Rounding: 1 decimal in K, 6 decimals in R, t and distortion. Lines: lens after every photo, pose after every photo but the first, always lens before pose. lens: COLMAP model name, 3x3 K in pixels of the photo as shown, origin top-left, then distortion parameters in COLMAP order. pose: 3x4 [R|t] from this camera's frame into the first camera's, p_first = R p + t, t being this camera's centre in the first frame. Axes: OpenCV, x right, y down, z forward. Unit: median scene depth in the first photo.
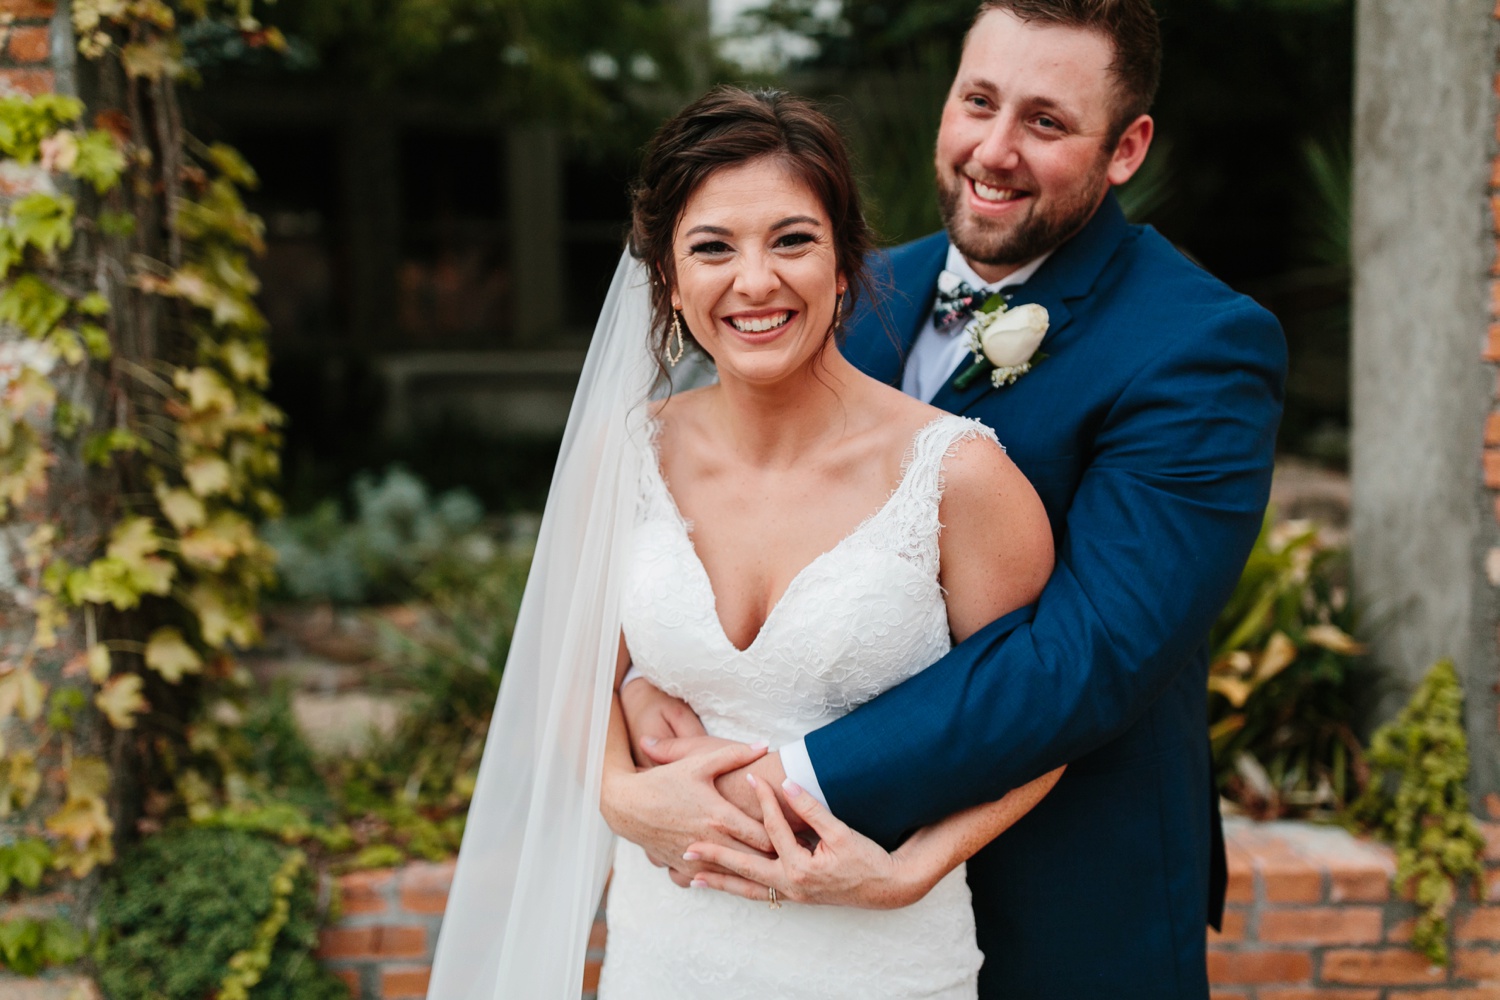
lens RADIAL K [[1441.9, 0, 750.0], [0, 1441.9, 500.0], [0, 0, 1]] dist [0.116228, -0.178622]
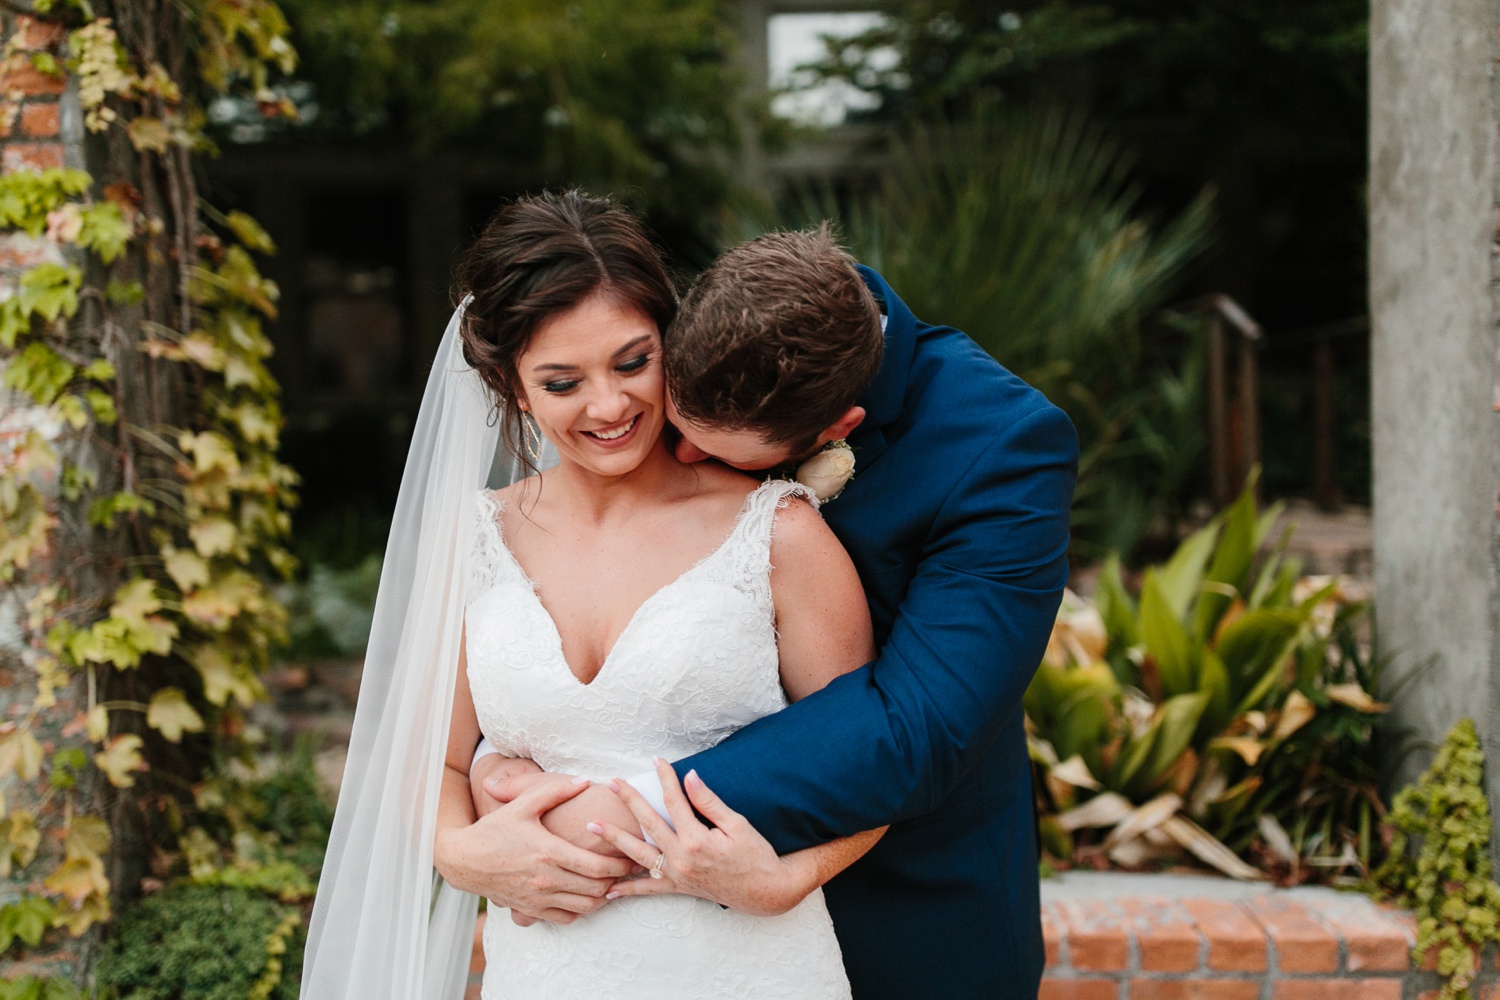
lens RADIAL K [[1441.9, 0, 750.0], [0, 1441.9, 500.0], [0, 0, 1]] dist [0.116228, -0.178622]
pose [[0.998654, -0.007034, -0.051381, 0.057507], [0.005296, 0.999412, -0.033879, -0.005939], [0.051589, 0.033562, 0.998104, 0.004938]]
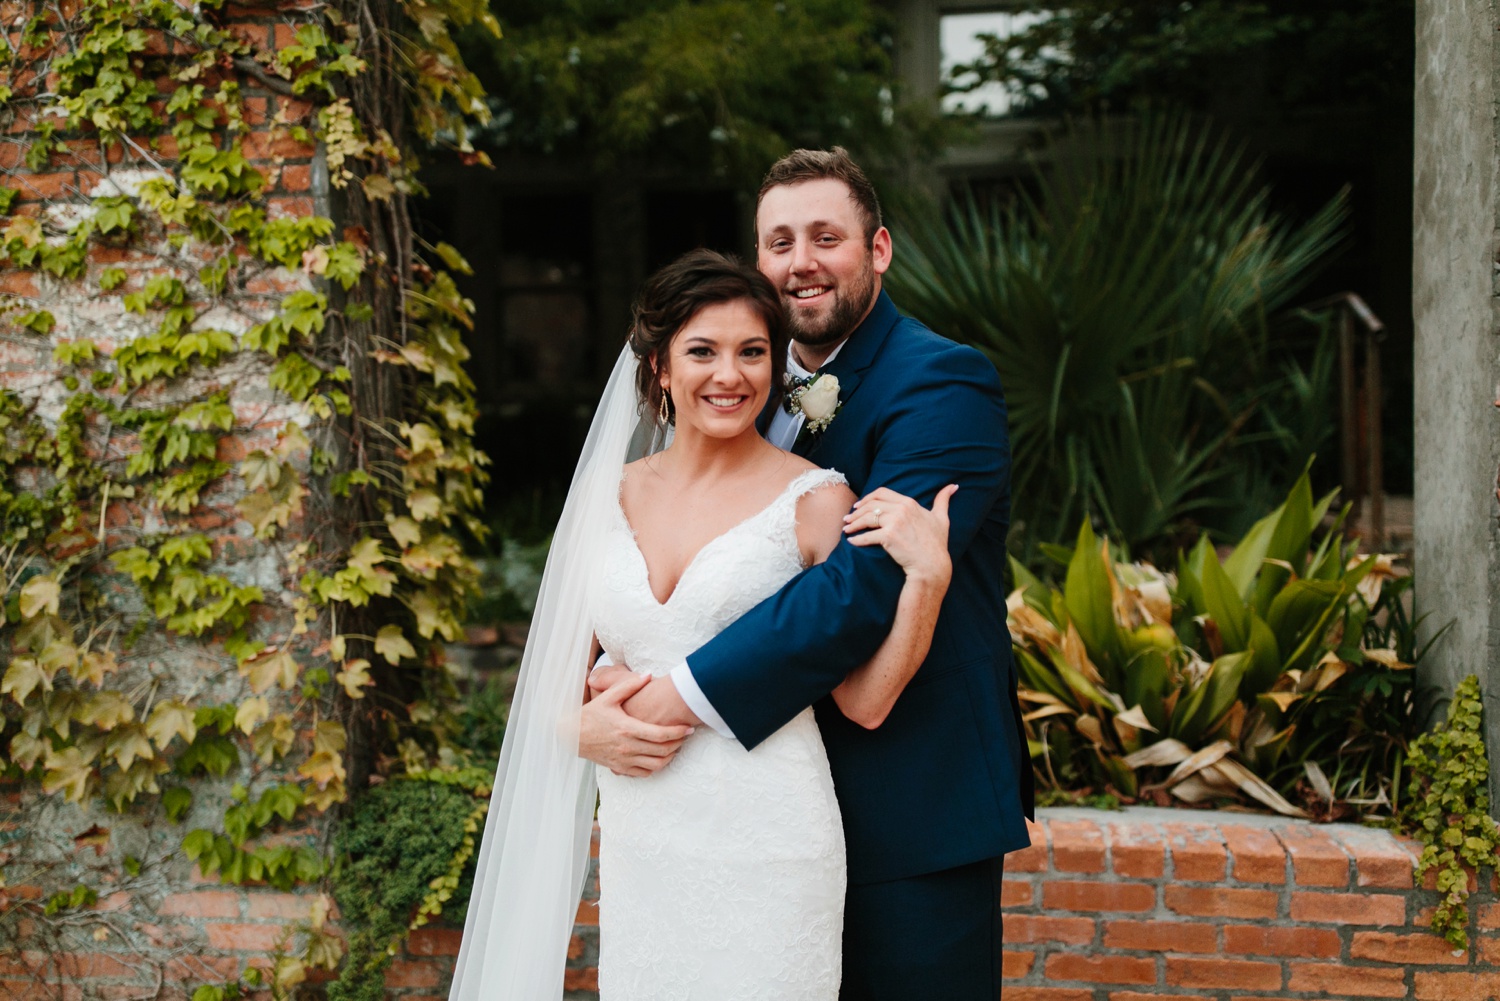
lens RADIAL K [[1441.9, 0, 750.0], [0, 1441.9, 500.5], [0, 0, 1]] dist [0.116228, -0.178622]
pose [[0.984445, 0.003057, -0.175669, 0.140335], [-0.007392, 0.999684, -0.024030, 0.007624], [0.175540, 0.024954, 0.984156, -0.209823]]
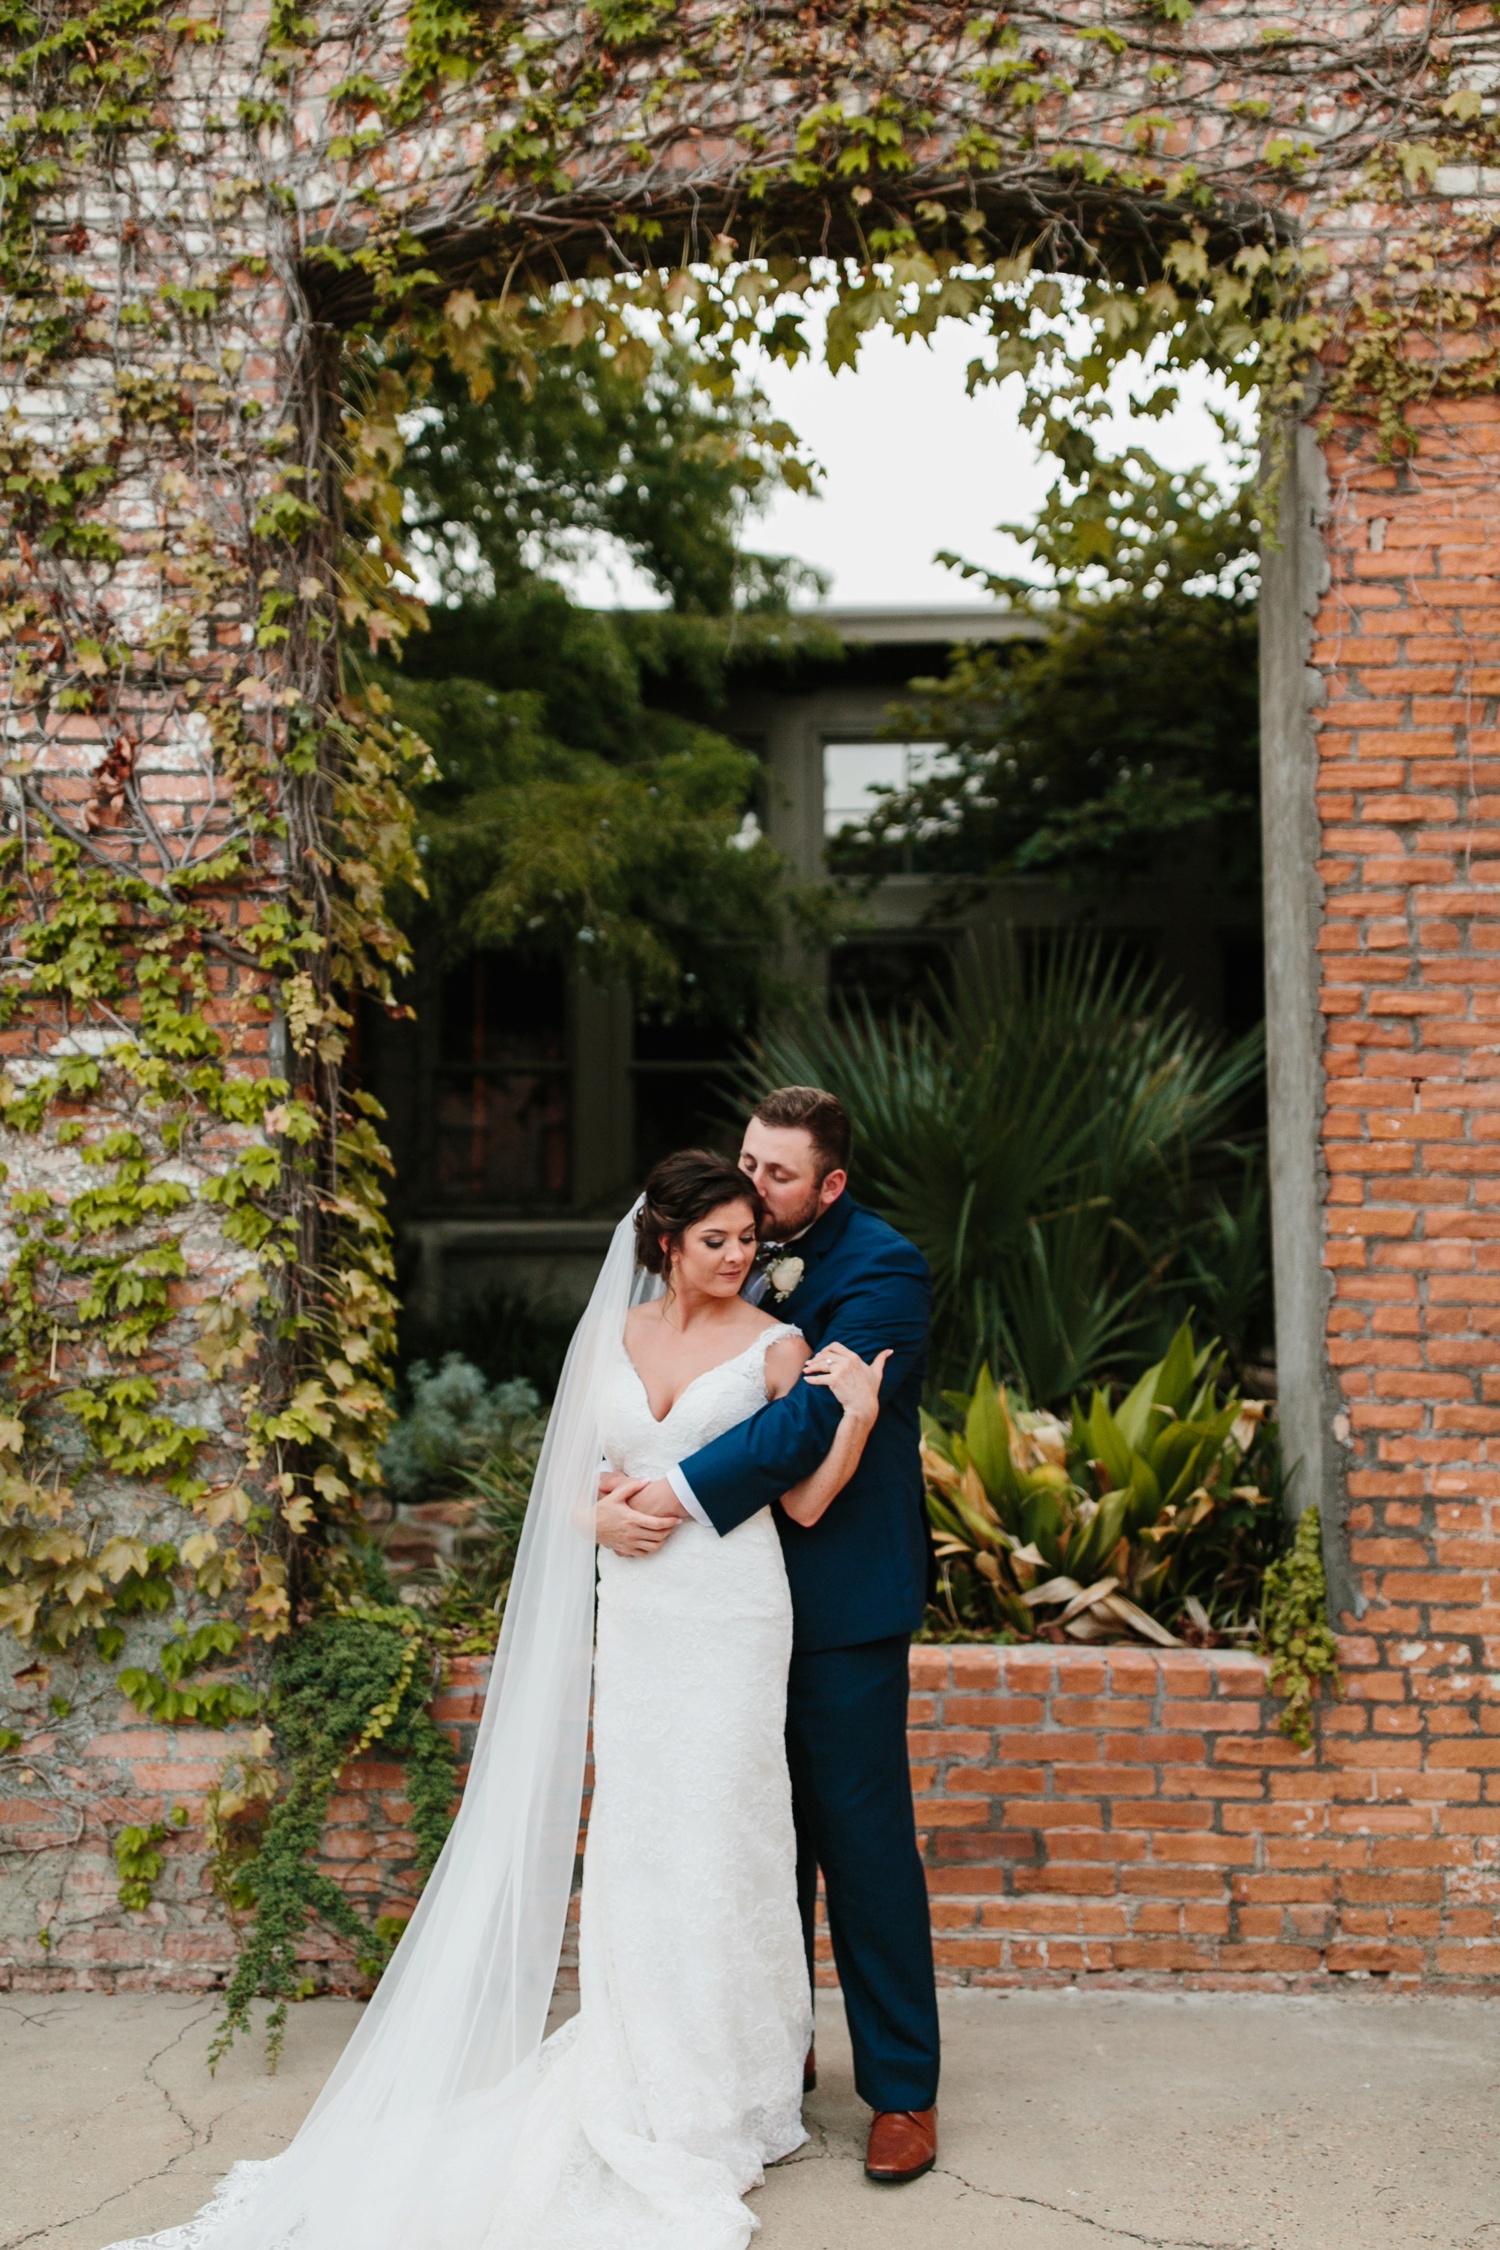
lens RADIAL K [[2162.9, 0, 754.7], [0, 2162.9, 1100.6], [0, 0, 1]] dist [0.116228, -0.178622]
pose [[0.997395, -0.001086, -0.072128, 0.140629], [-0.009342, 0.989521, -0.144086, 0.043384], [0.071528, 0.144385, 0.986933, -1.014770]]
